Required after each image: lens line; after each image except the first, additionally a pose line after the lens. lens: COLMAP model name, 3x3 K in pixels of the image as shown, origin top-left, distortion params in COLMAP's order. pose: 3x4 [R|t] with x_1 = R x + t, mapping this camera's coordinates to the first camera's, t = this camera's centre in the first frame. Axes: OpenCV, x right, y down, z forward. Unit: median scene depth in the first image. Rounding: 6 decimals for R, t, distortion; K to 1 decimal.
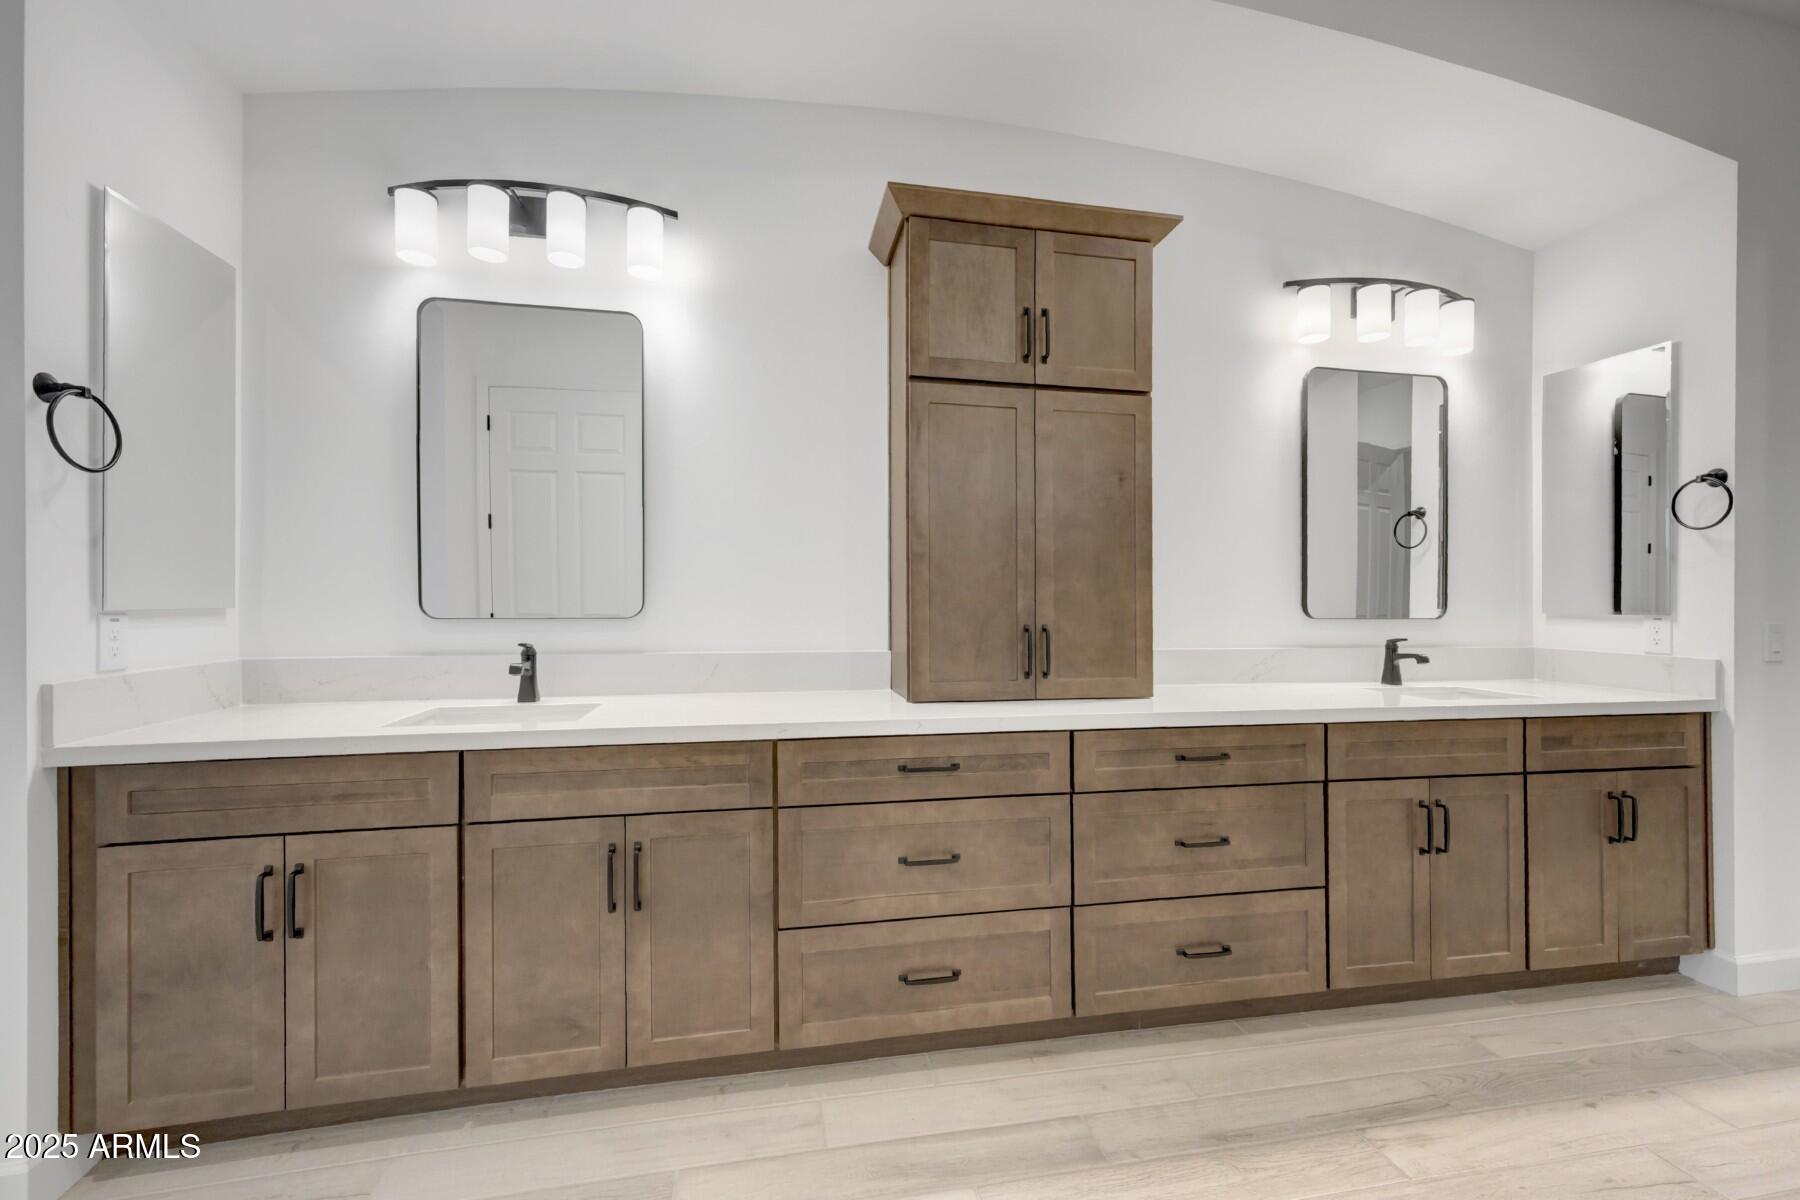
lens RADIAL K [[721.6, 0, 892.4], [0, 721.6, 595.6], [0, 0, 1]] dist [-0.000975, -0.001369]
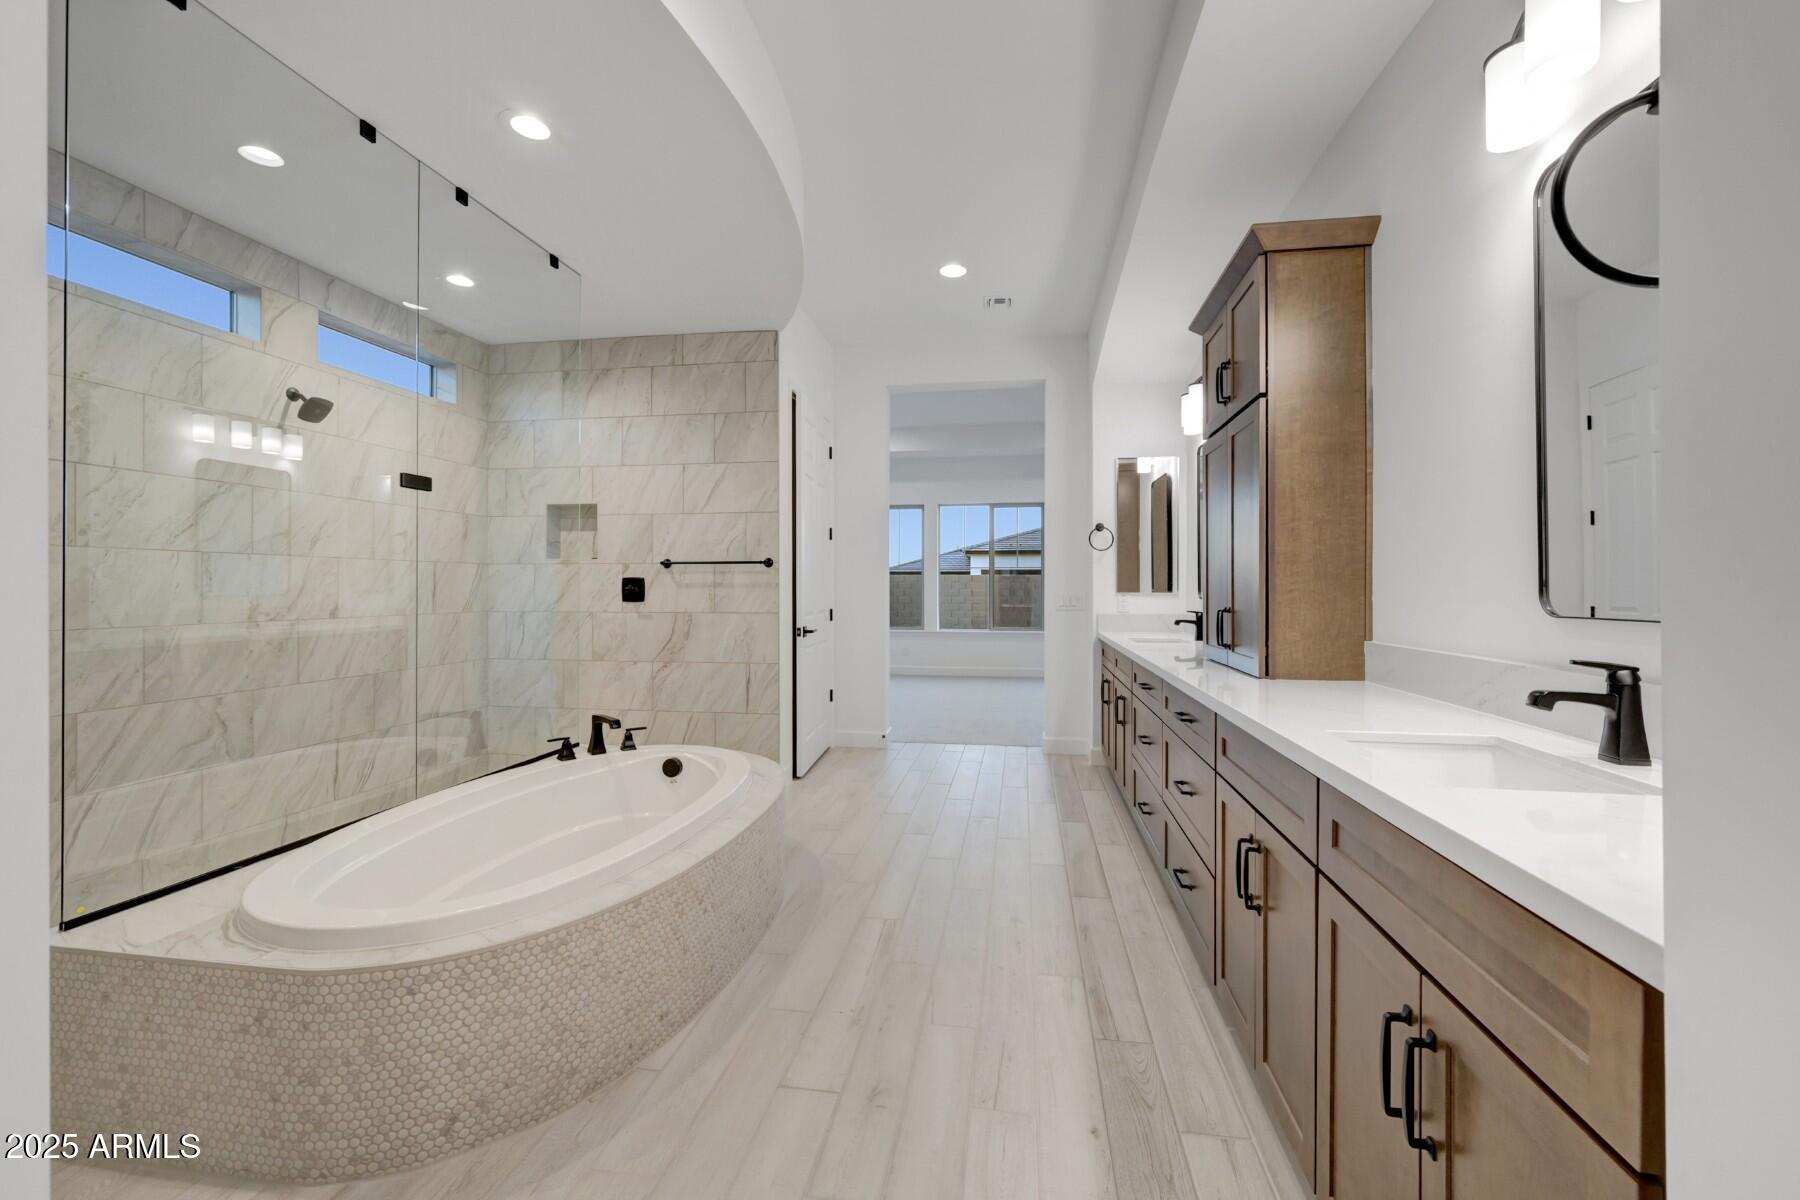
lens RADIAL K [[721.6, 0, 915.0], [0, 721.6, 589.0], [0, 0, 1]] dist [-0.000975, -0.001369]
pose [[-0.321812, -0.008050, -0.946769, 1.908416], [-0.004317, 0.999966, -0.007035, 0.032026], [0.946794, 0.001824, -0.321836, 1.075144]]
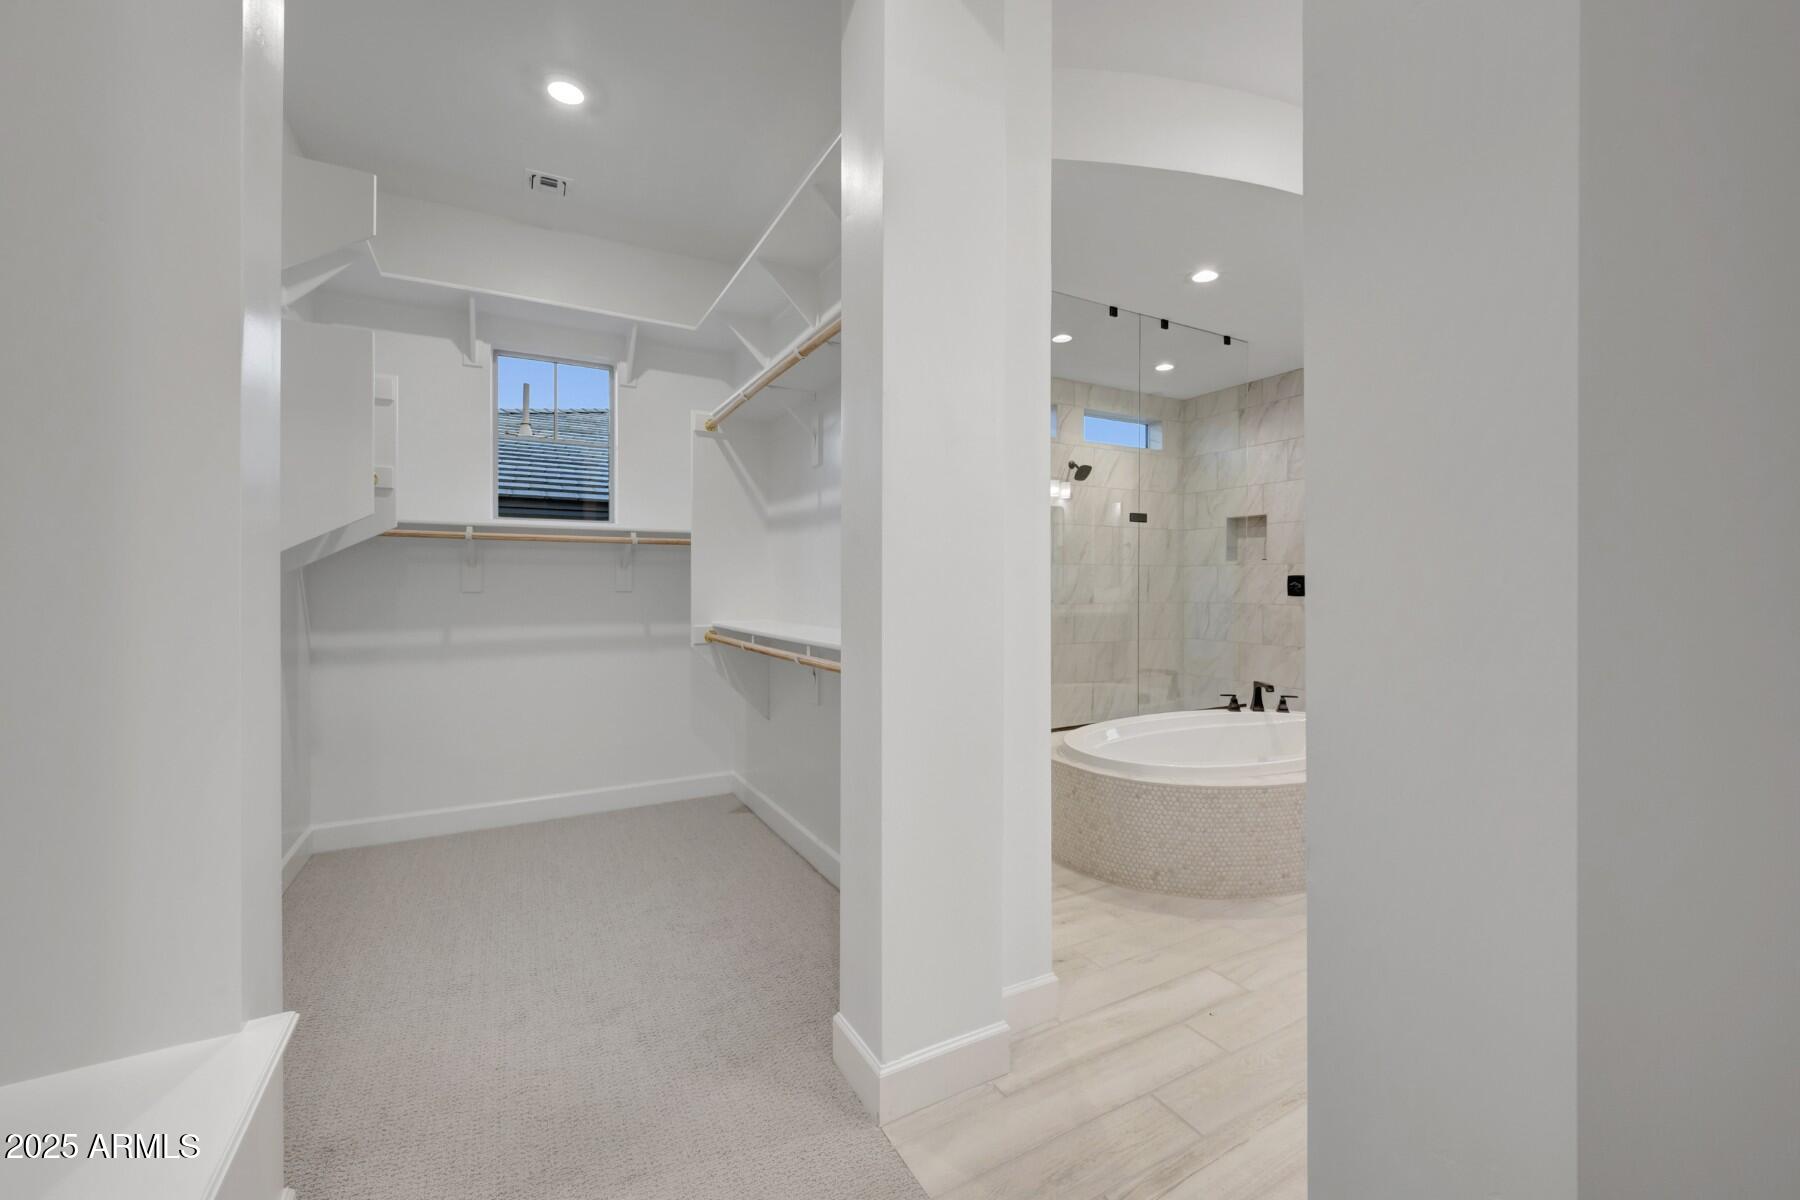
lens RADIAL K [[721.6, 0, 911.8], [0, 721.6, 587.6], [0, 0, 1]] dist [-0.000975, -0.001369]
pose [[-0.943102, -0.007073, -0.332429, 2.626504], [-0.008286, 0.999963, 0.002232, 0.038401], [0.332401, 0.004860, -0.943125, 2.005266]]
